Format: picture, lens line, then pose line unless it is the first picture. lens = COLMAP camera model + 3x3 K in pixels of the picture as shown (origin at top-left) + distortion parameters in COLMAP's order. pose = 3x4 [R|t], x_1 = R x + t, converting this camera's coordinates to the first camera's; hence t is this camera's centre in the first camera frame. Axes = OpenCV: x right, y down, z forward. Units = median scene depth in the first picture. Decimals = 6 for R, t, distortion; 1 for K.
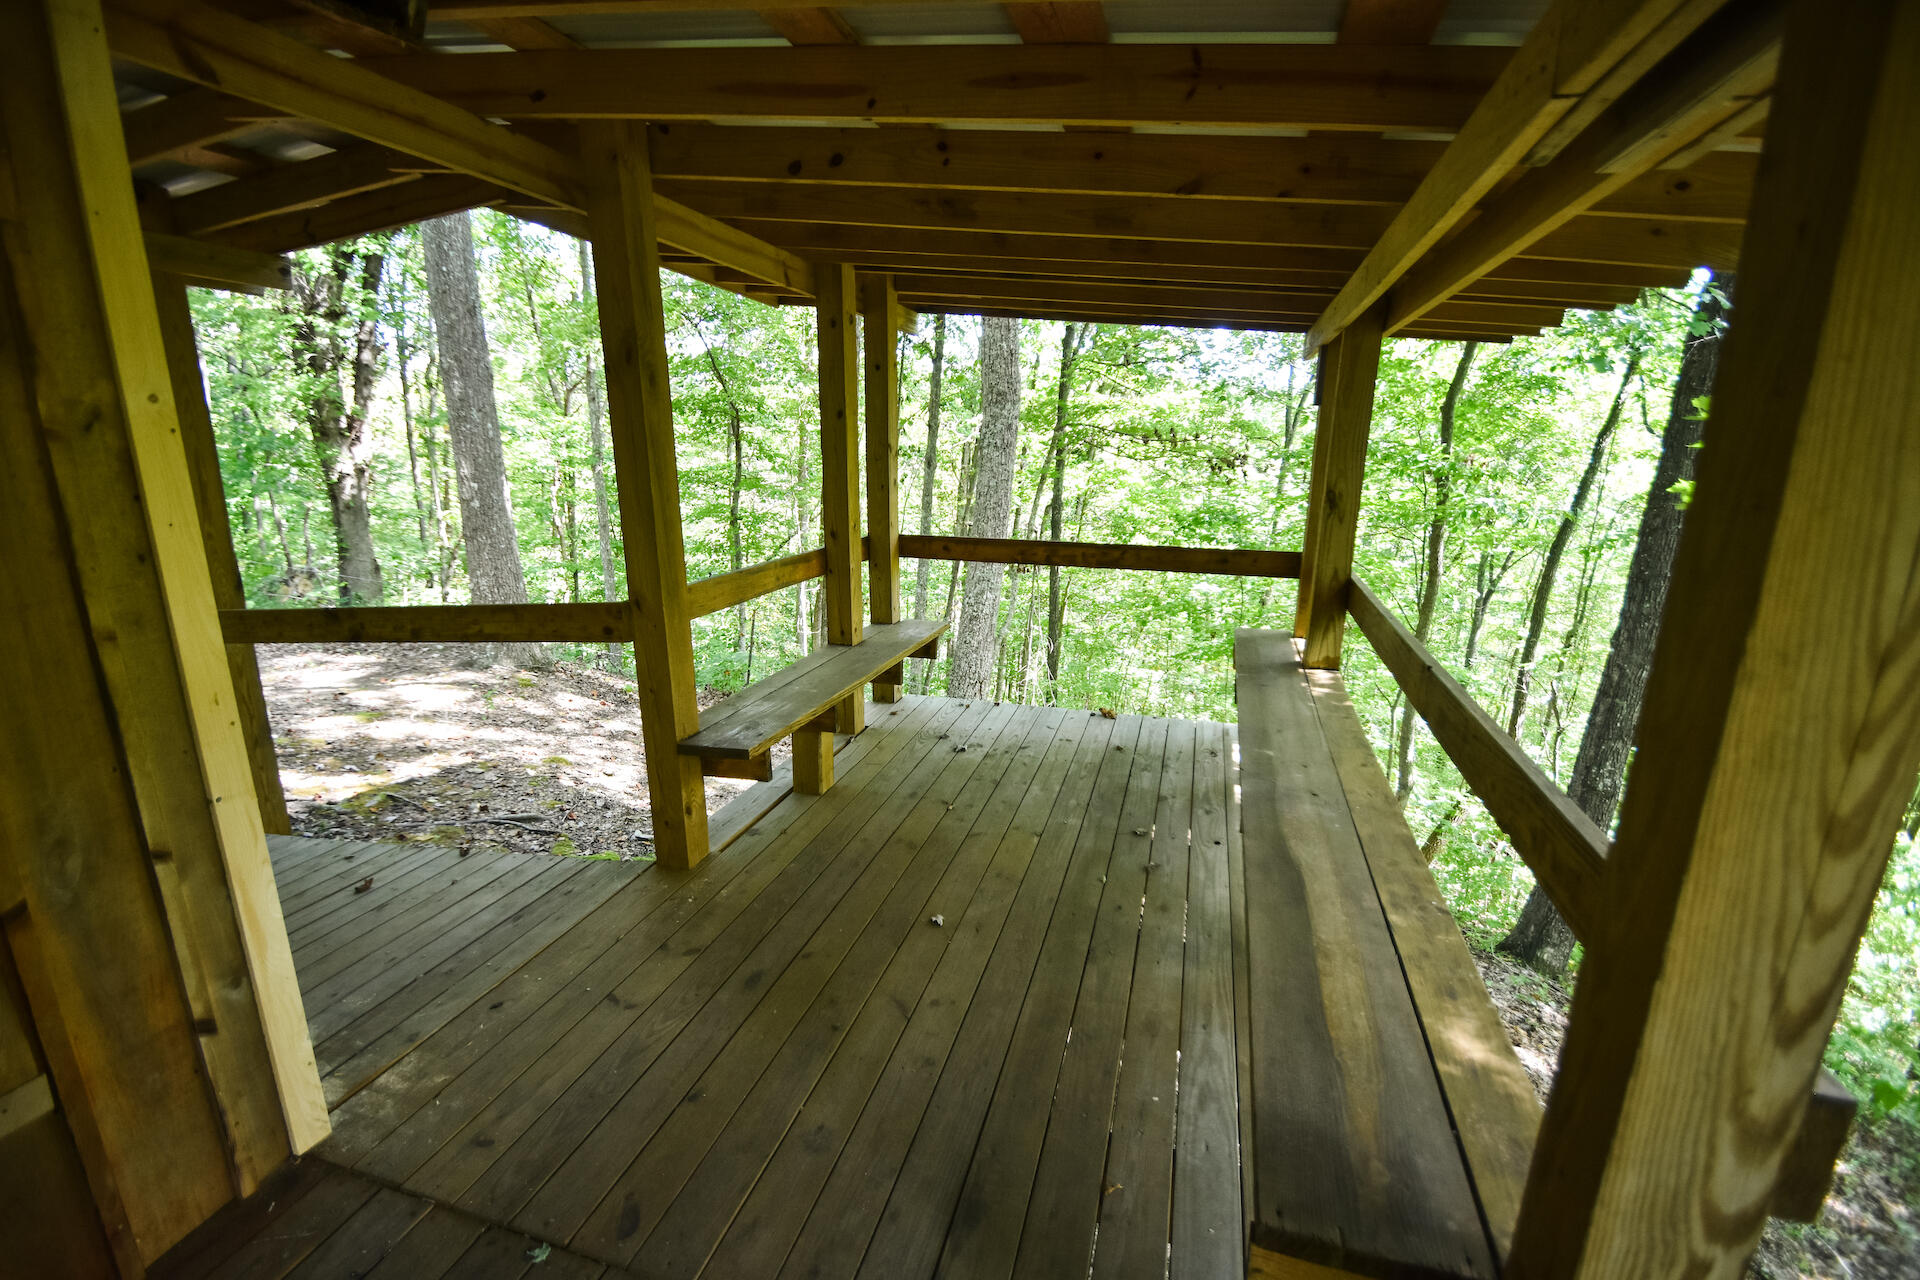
lens RADIAL K [[838.0, 0, 958.3], [0, 838.0, 663.8], [0, 0, 1]] dist [0.010106, -0.011149]
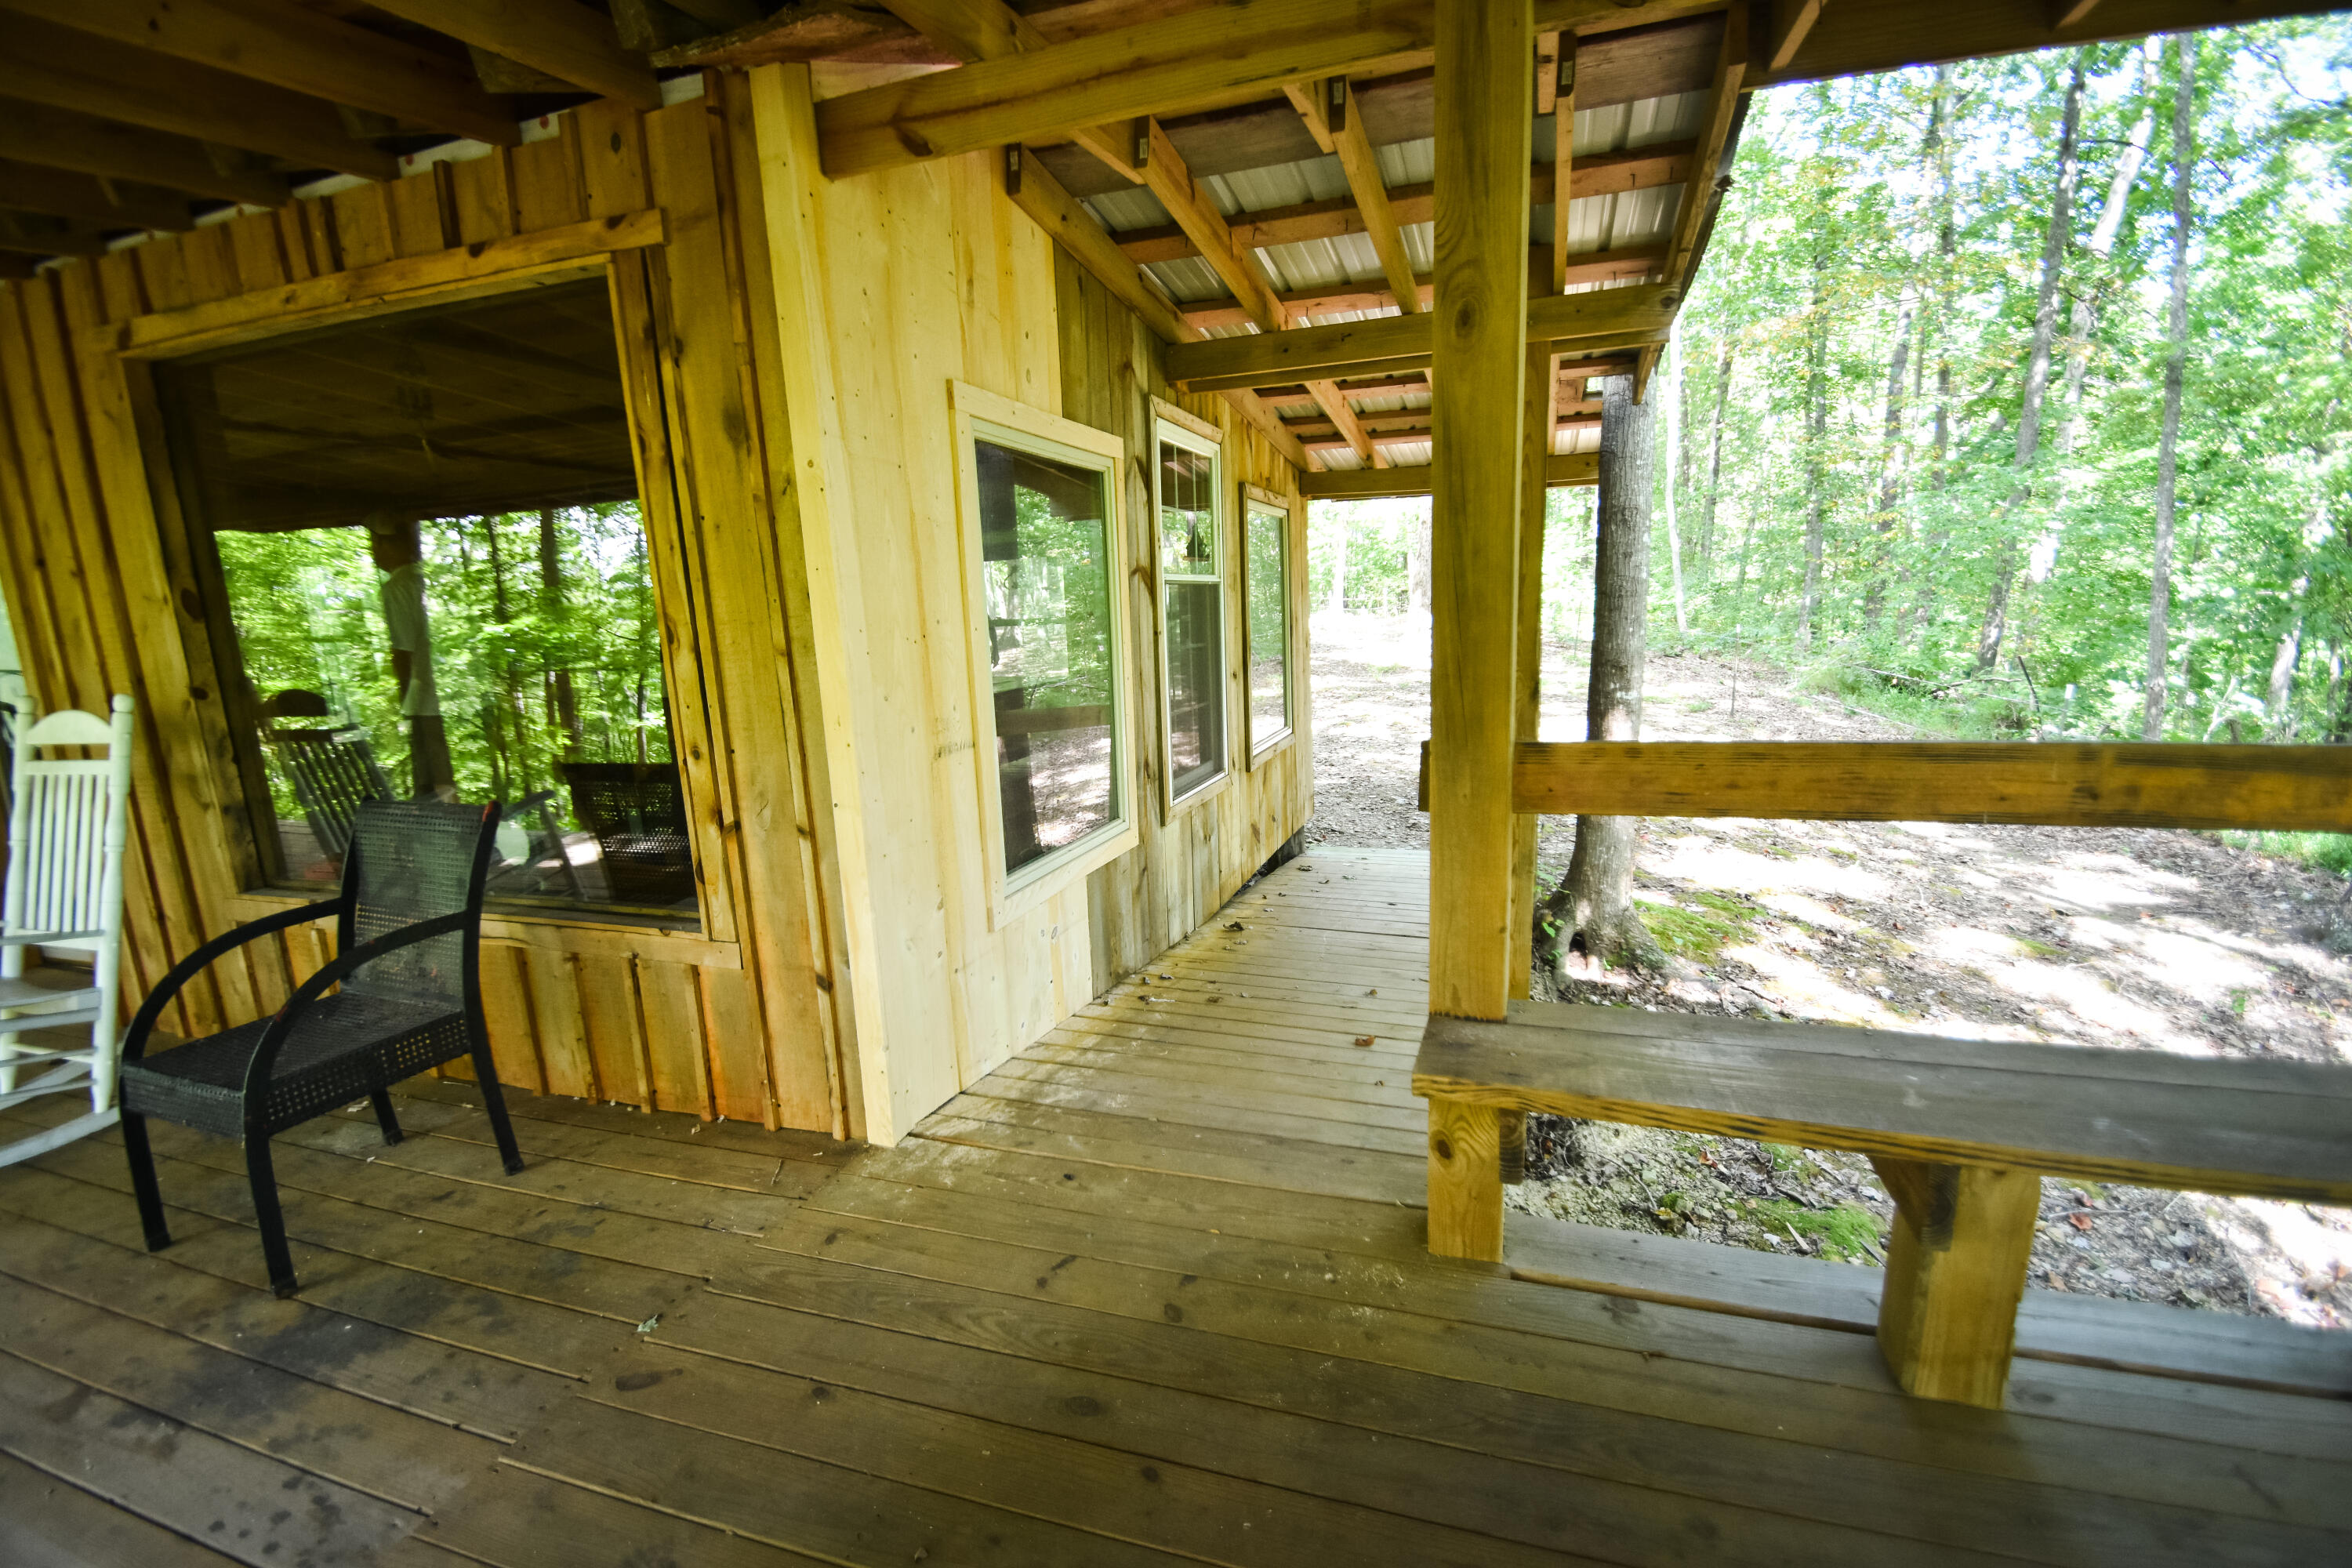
lens RADIAL K [[1026.5, 0, 1173.9], [0, 1026.5, 813.1], [0, 0, 1]] dist [0.010106, -0.011149]
pose [[-0.032624, 0.190752, -0.981096, 0.130840], [-0.227259, 0.954490, 0.193136, -0.054221], [0.973288, 0.229264, 0.012210, 0.362010]]
